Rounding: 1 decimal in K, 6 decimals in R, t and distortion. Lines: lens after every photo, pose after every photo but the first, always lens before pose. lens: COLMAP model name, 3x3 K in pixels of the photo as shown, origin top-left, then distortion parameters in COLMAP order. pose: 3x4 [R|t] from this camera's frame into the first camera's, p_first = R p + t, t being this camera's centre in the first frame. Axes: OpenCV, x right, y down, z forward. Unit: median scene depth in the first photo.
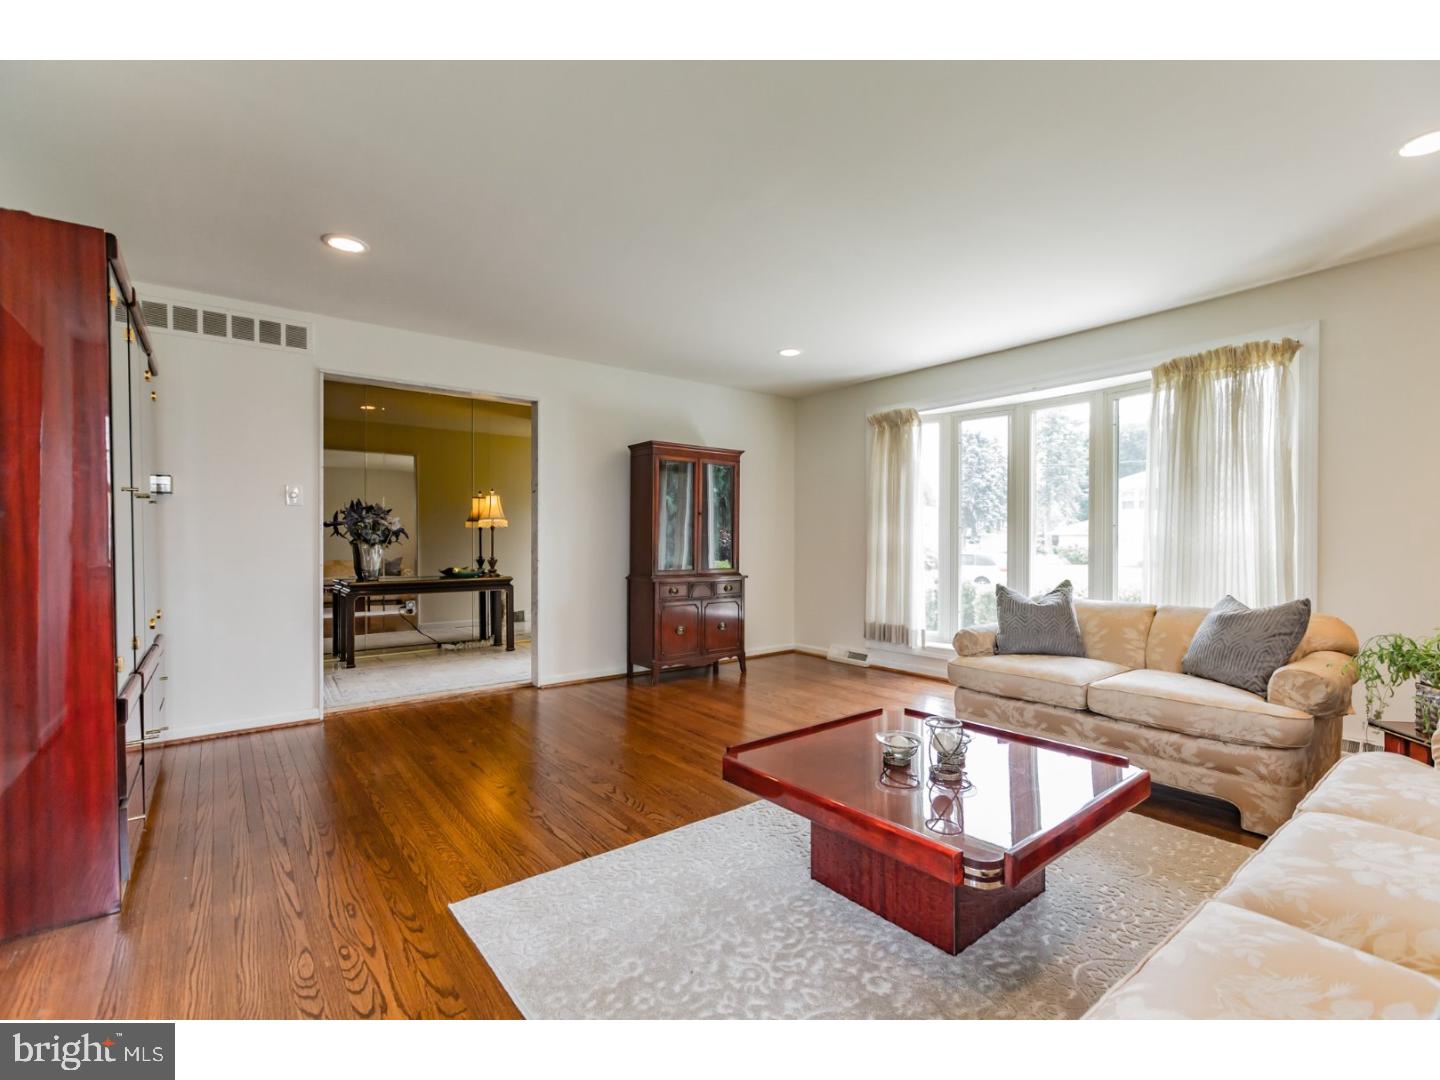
lens RADIAL K [[649.8, 0, 720.4], [0, 649.8, 544.6], [0, 0, 1]] dist [0.001324, 0.000029]
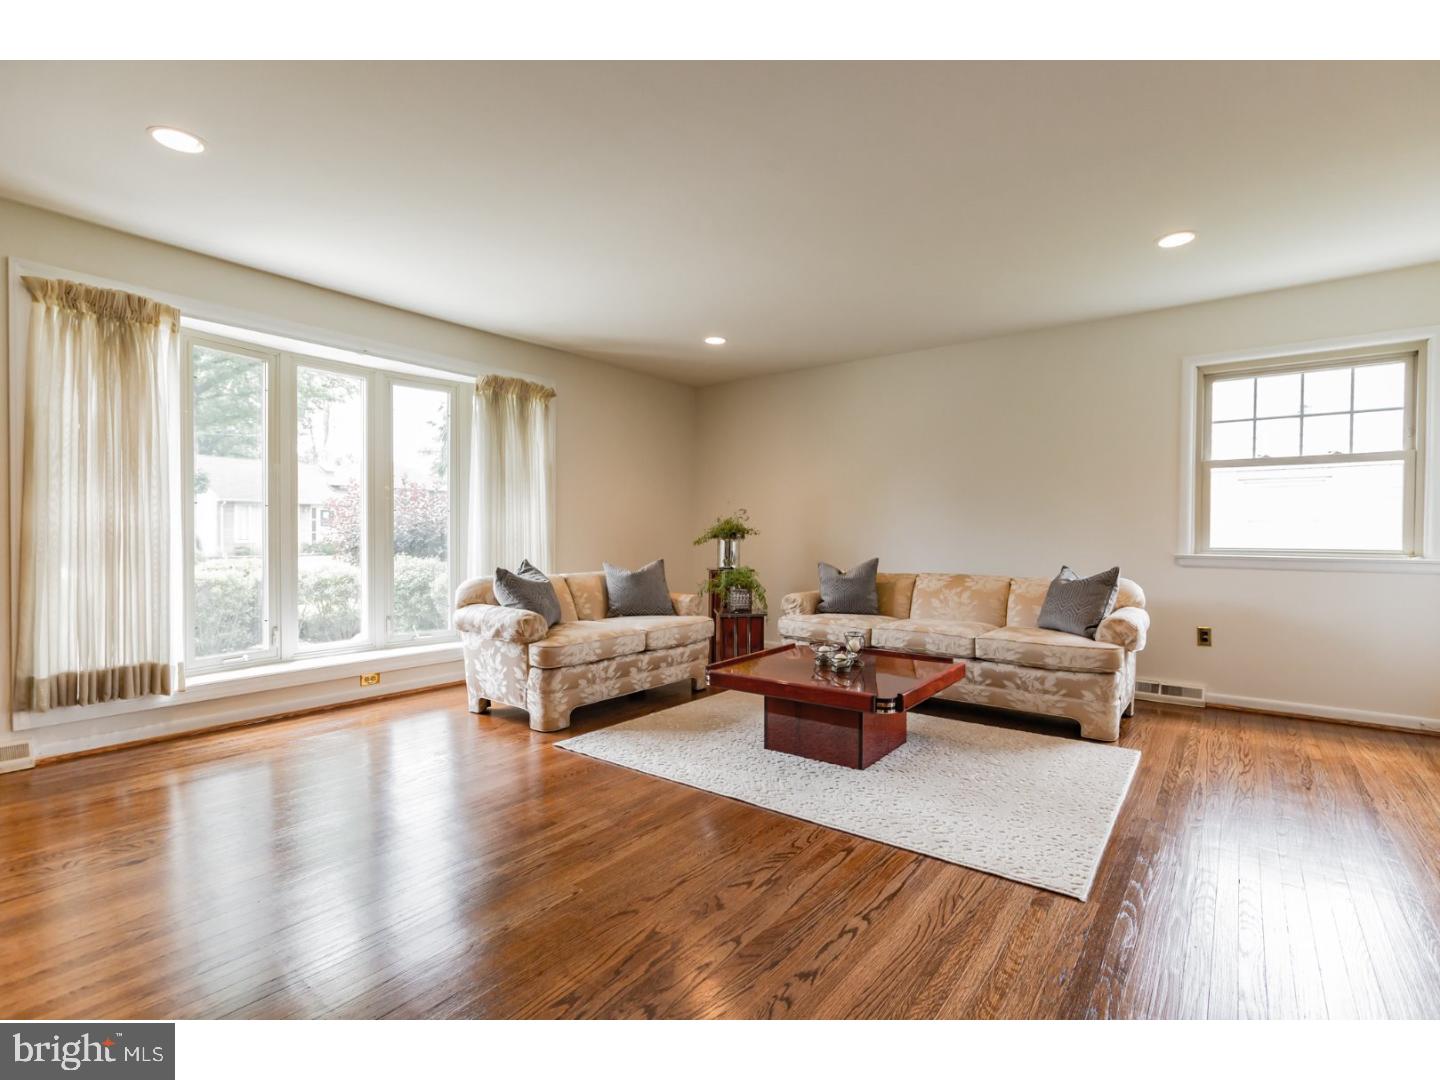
lens RADIAL K [[685.5, 0, 719.5], [0, 685.5, 538.6], [0, 0, 1]] dist [0.002161, 0.000132]
pose [[-0.259328, -0.008467, 0.965752, -0.680582], [0.001851, 0.999955, 0.009264, 0.008214], [-0.965788, 0.004190, -0.259301, 0.970144]]
